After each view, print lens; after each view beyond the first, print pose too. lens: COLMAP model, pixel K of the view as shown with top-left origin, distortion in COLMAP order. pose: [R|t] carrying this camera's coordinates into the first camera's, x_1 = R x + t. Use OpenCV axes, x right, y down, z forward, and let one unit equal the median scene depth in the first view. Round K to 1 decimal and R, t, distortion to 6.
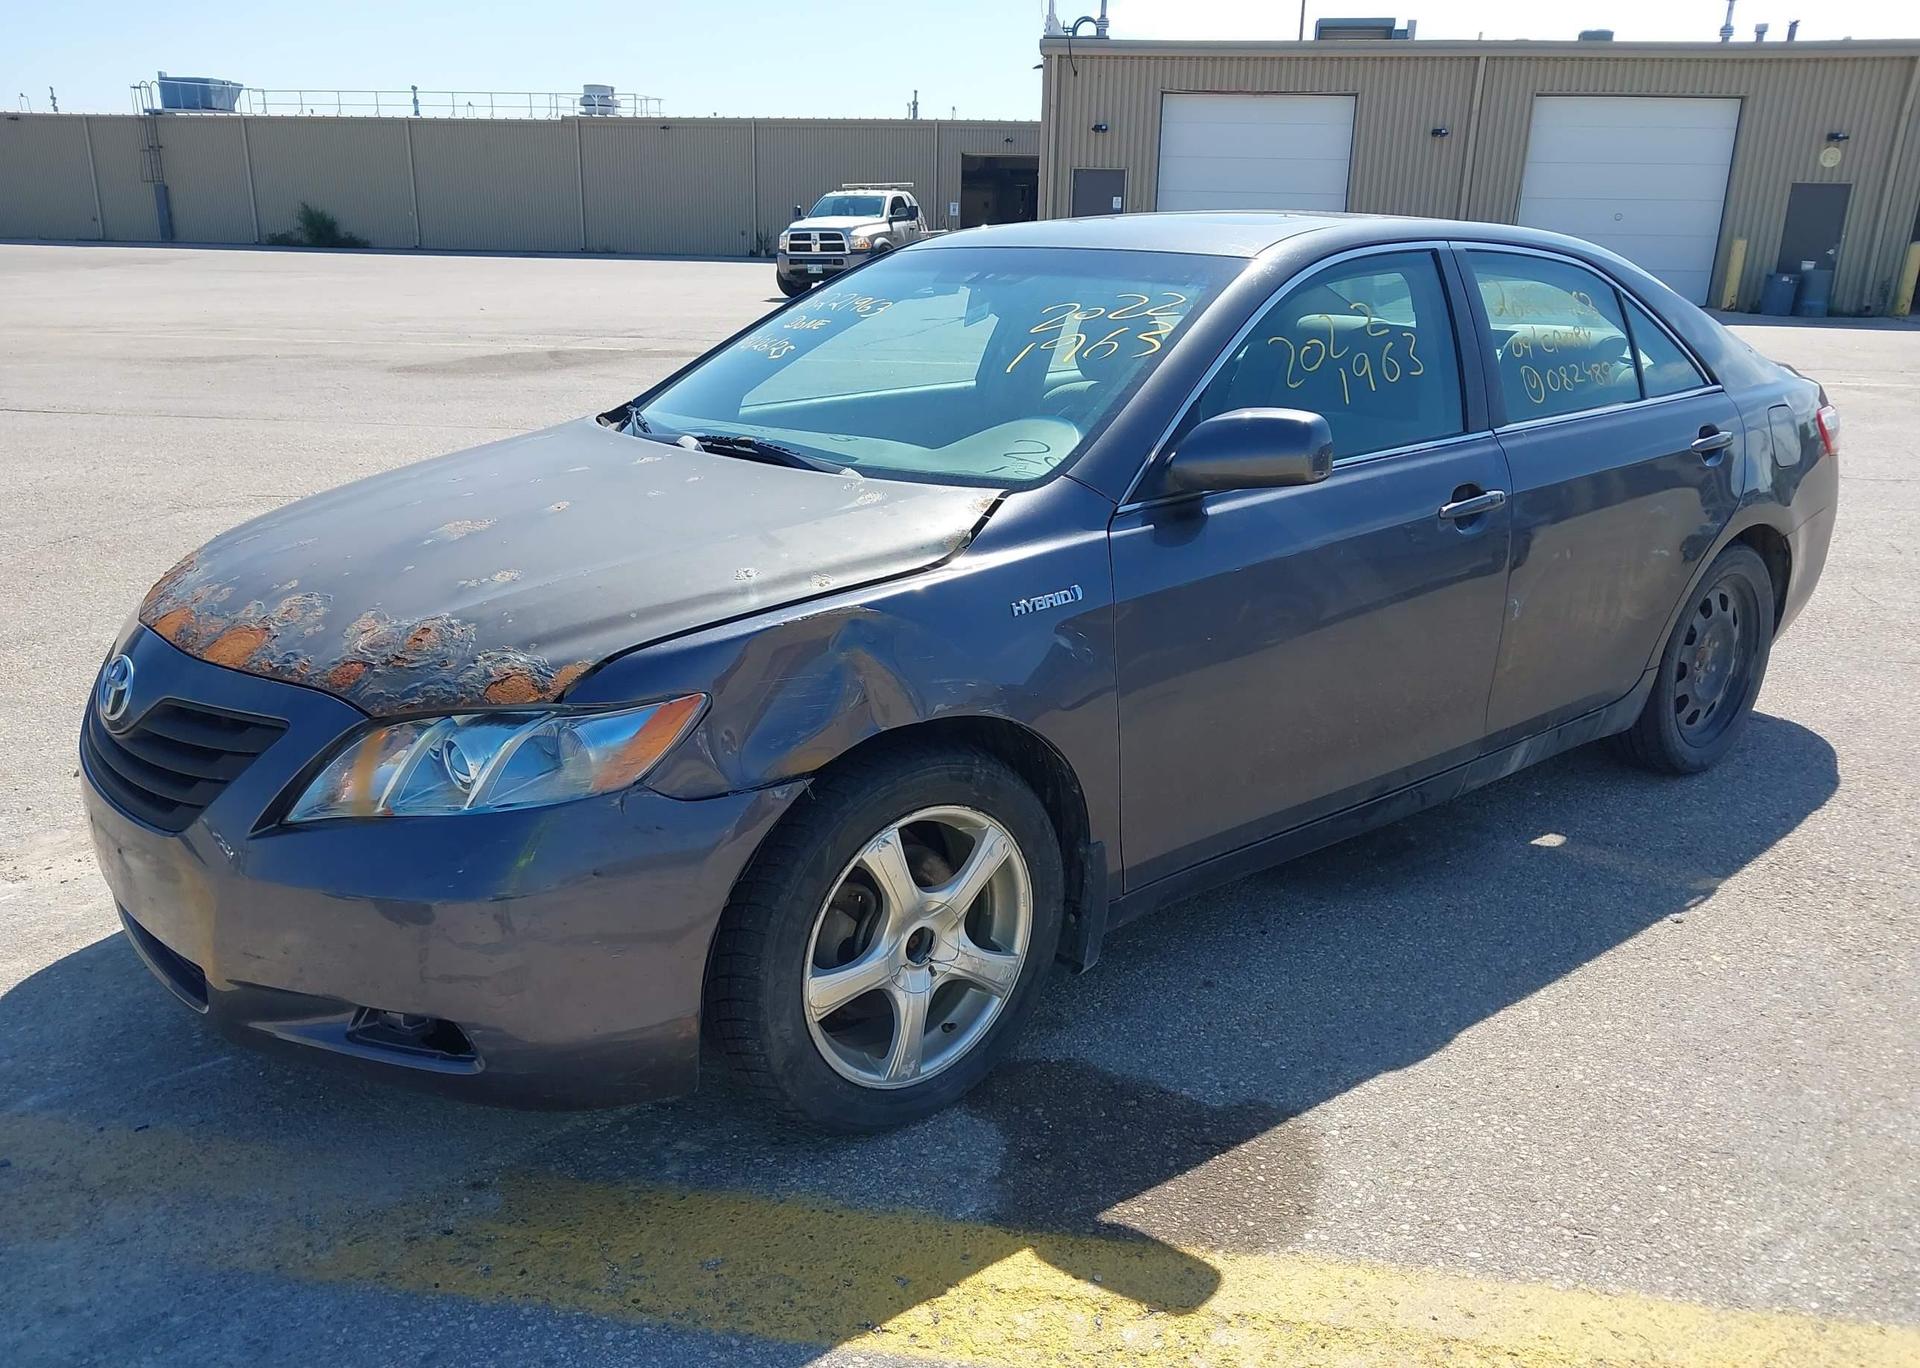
lens RADIAL K [[1499.5, 0, 952.9], [0, 1499.5, 776.1], [0, 0, 1]] dist [-0.001950, 0.000877]
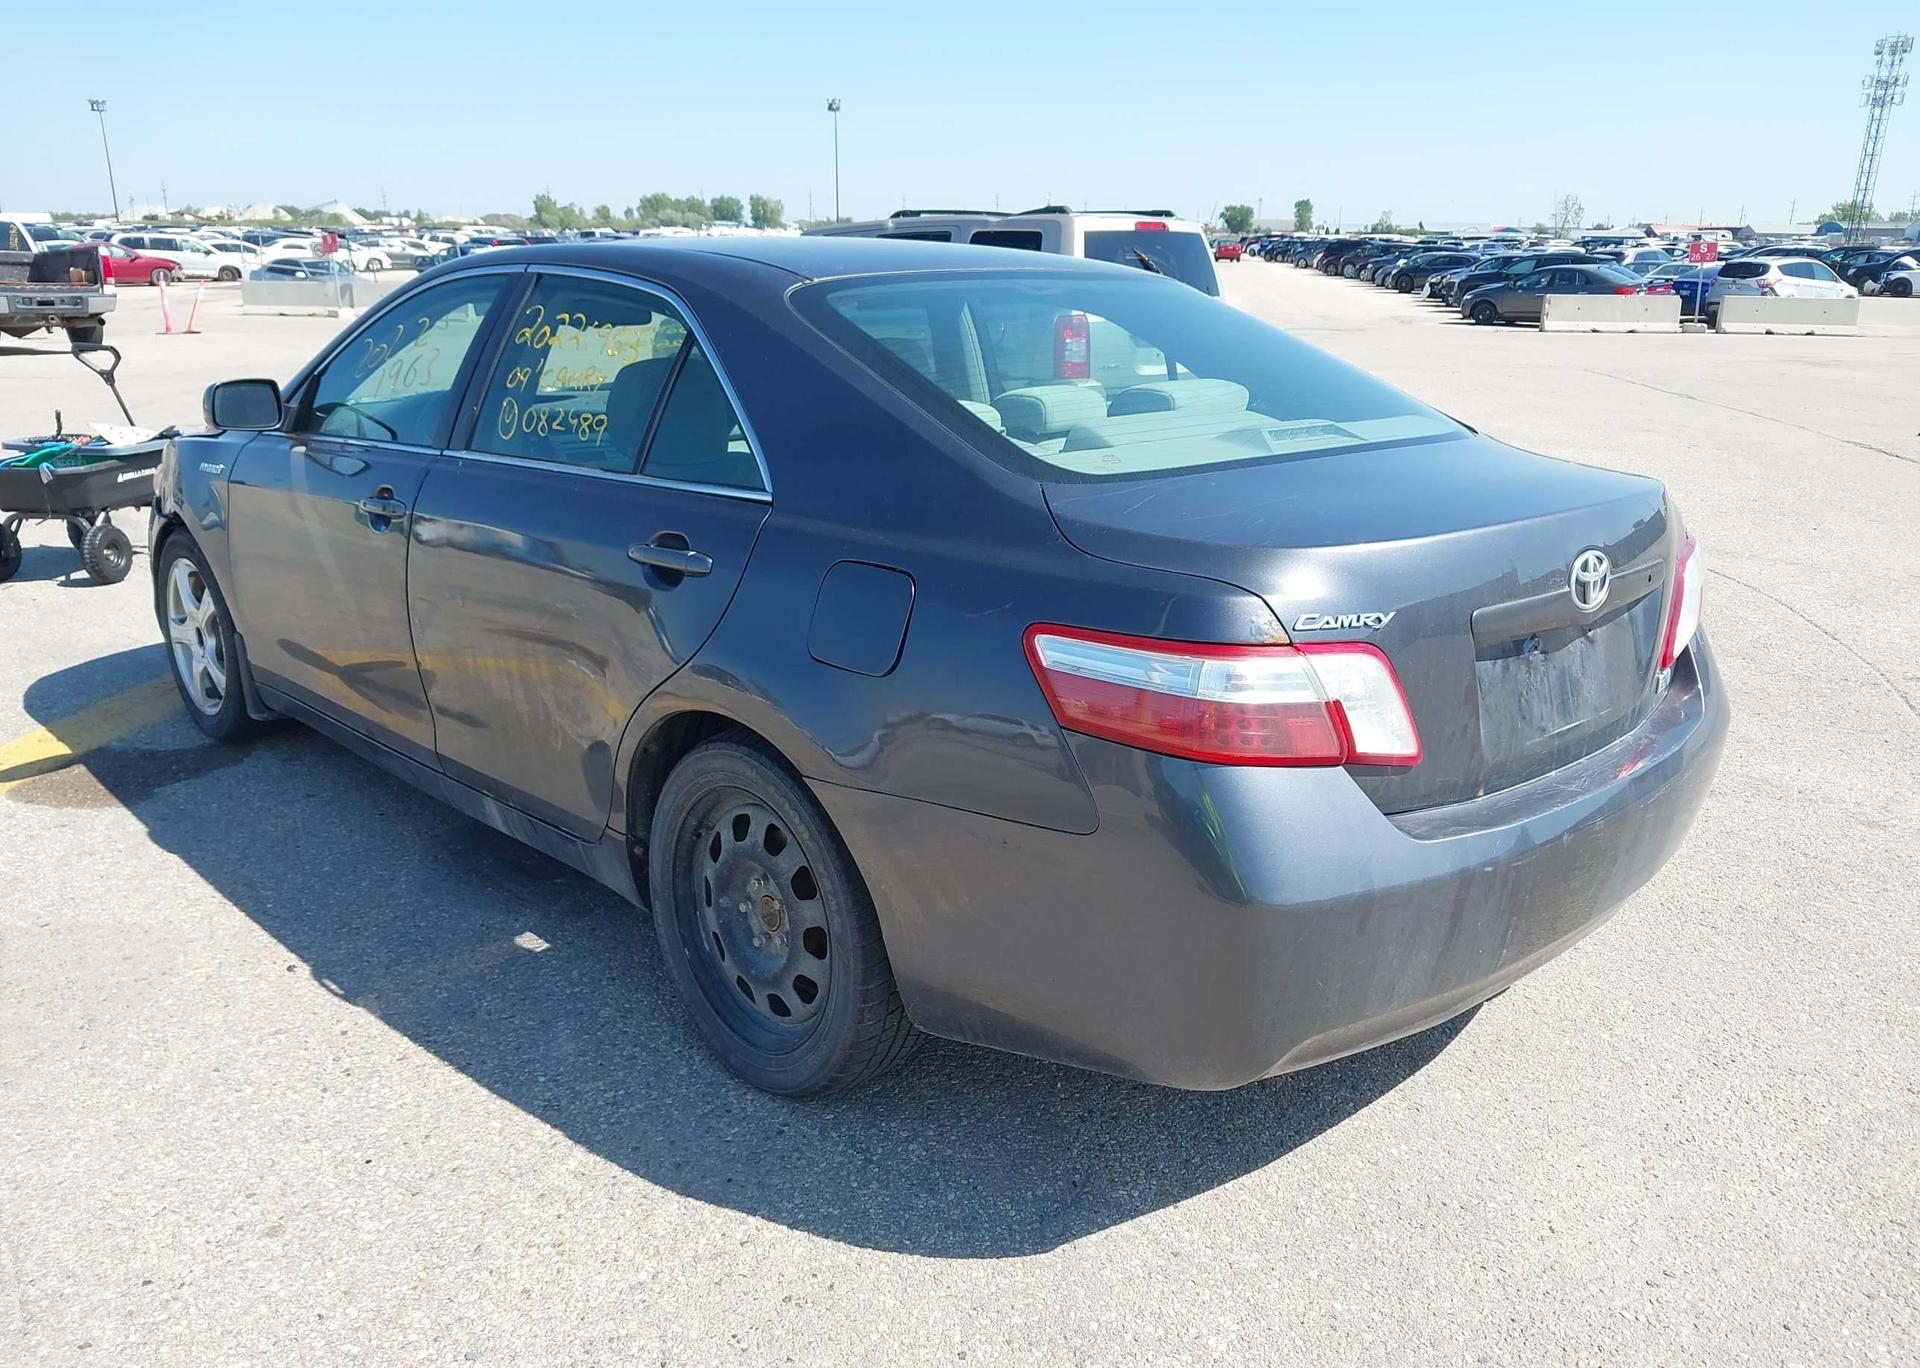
lens RADIAL K [[1538.5, 0, 953.3], [0, 1538.5, 743.3], [0, 0, 1]] dist [-0.011855, 0.024107]
pose [[0.055219, 0.289908, -0.955460, 1.552615], [-0.345996, 0.903186, 0.254051, -0.472927], [0.936610, 0.316557, 0.150180, 1.333434]]
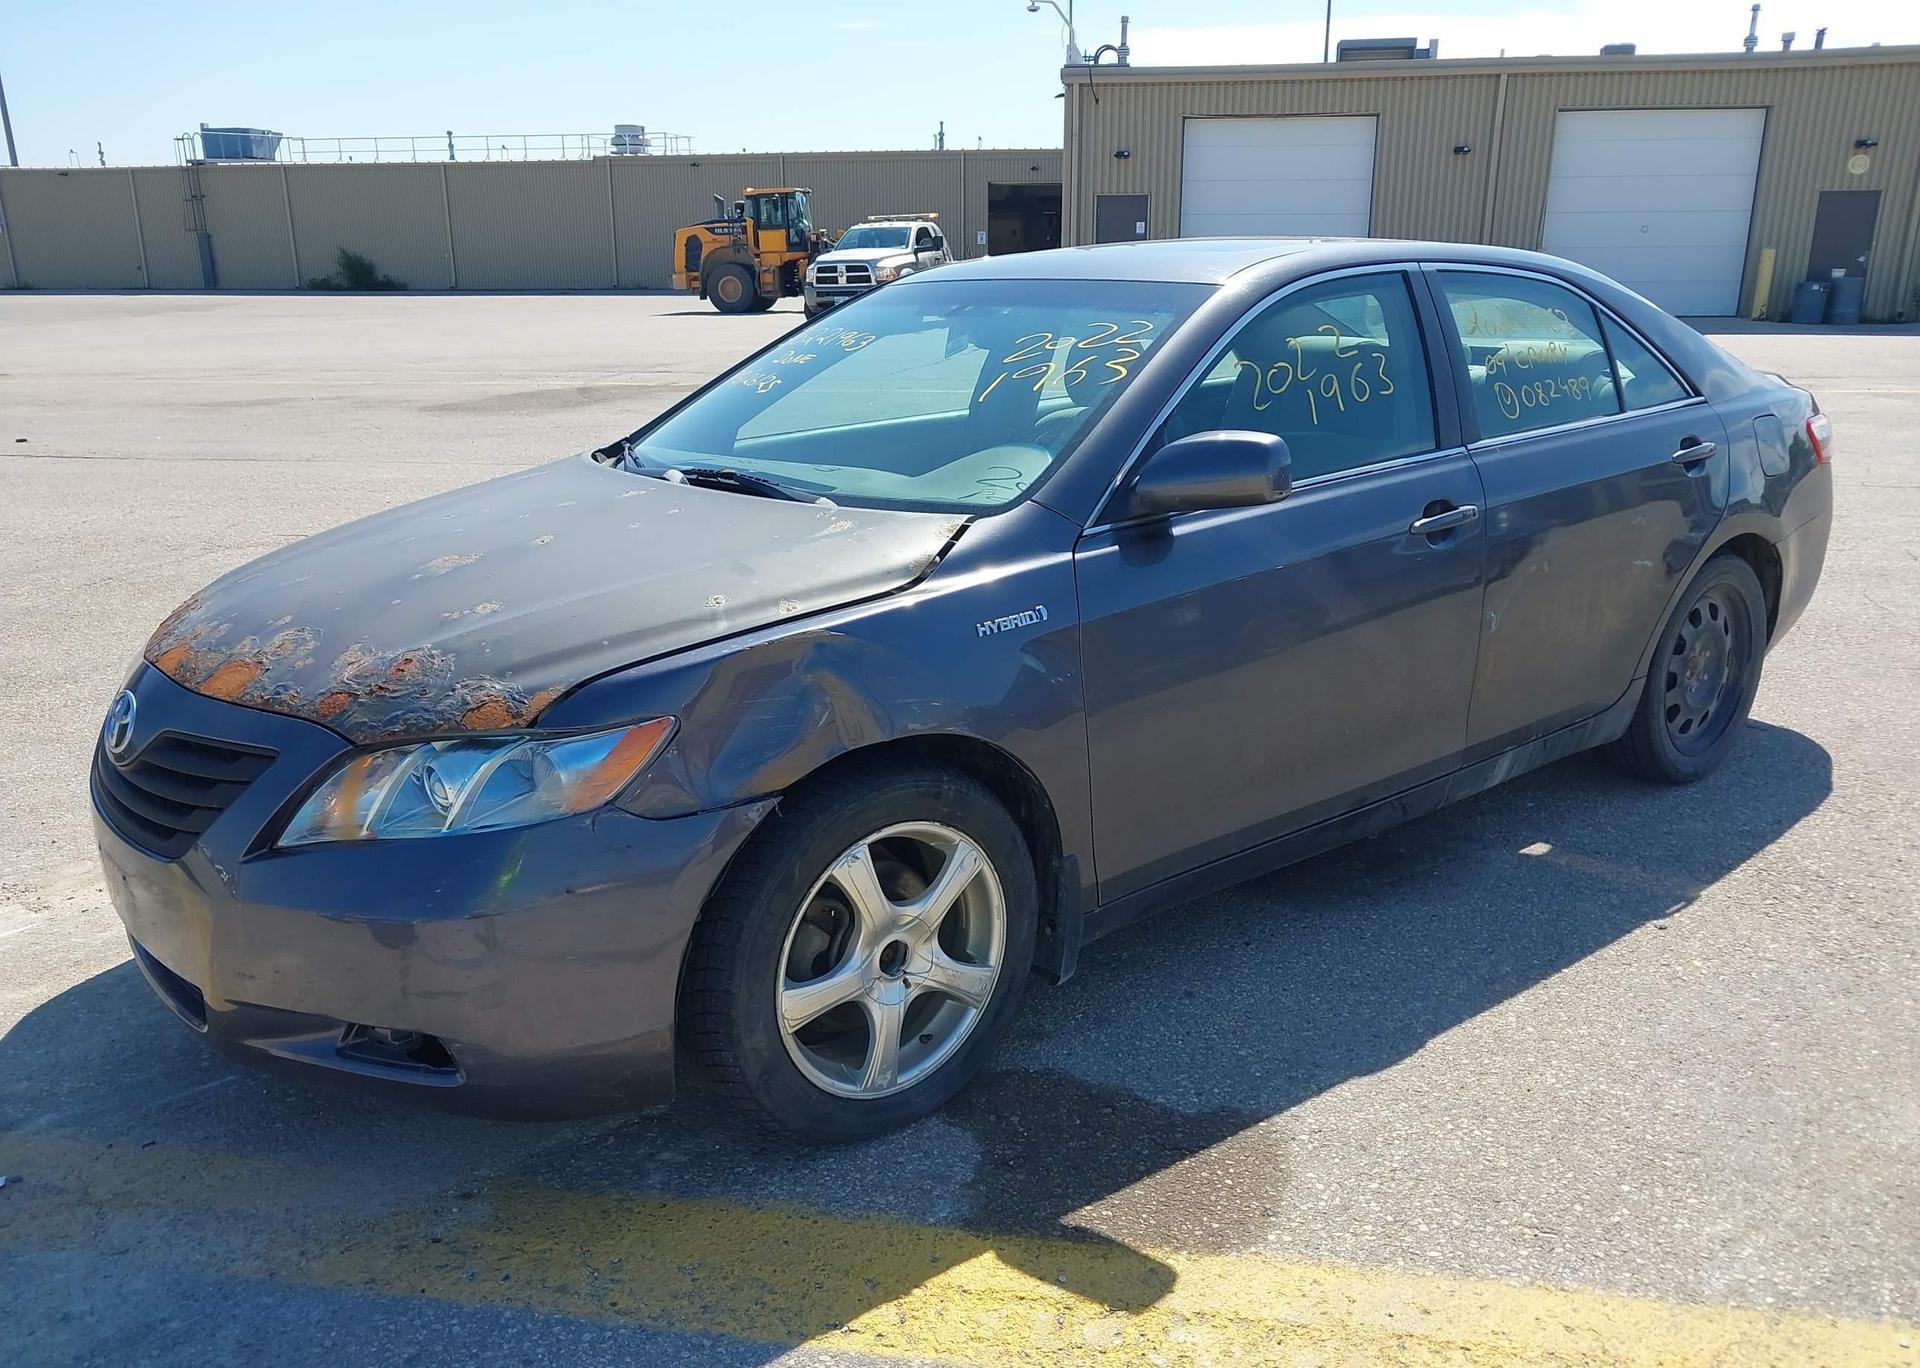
lens RADIAL K [[1498.4, 0, 956.9], [0, 1498.4, 778.7], [0, 0, 1]] dist [-0.001150, 0.001064]
pose [[0.999581, -0.016359, -0.023880, 0.039245], [0.015995, 0.999754, -0.015356, 0.005003], [0.024125, 0.014968, 0.999597, -0.023412]]
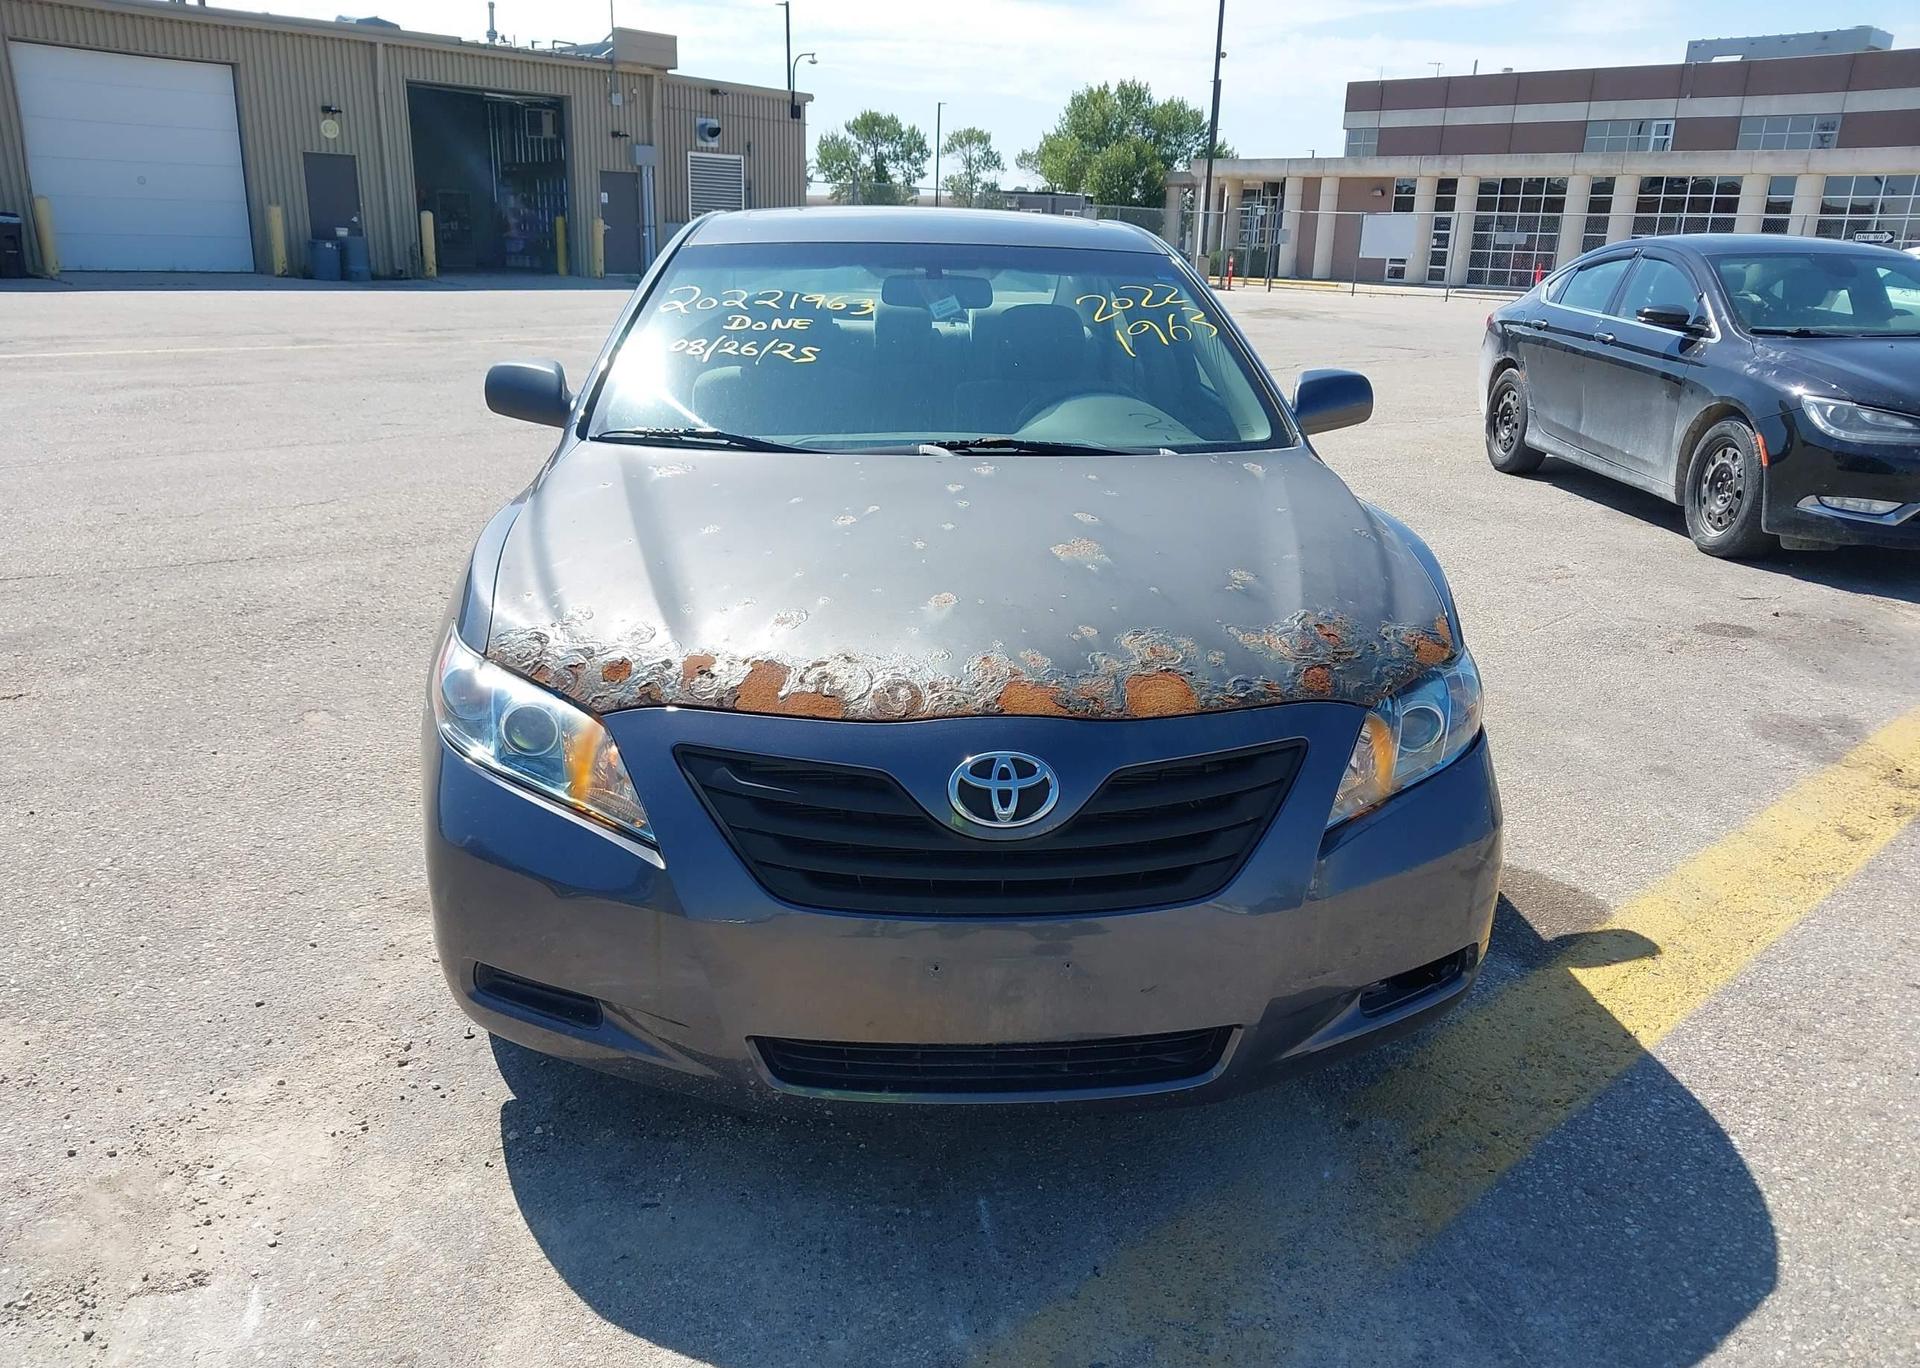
lens RADIAL K [[1531.7, 0, 971.1], [0, 1531.7, 765.8], [0, 0, 1]] dist [-0.003127, -0.003135]
pose [[0.572220, -0.269246, 0.774643, -0.992613], [0.261336, 0.955194, 0.138955, -0.159124], [-0.777347, 0.122929, 0.616944, 0.387622]]
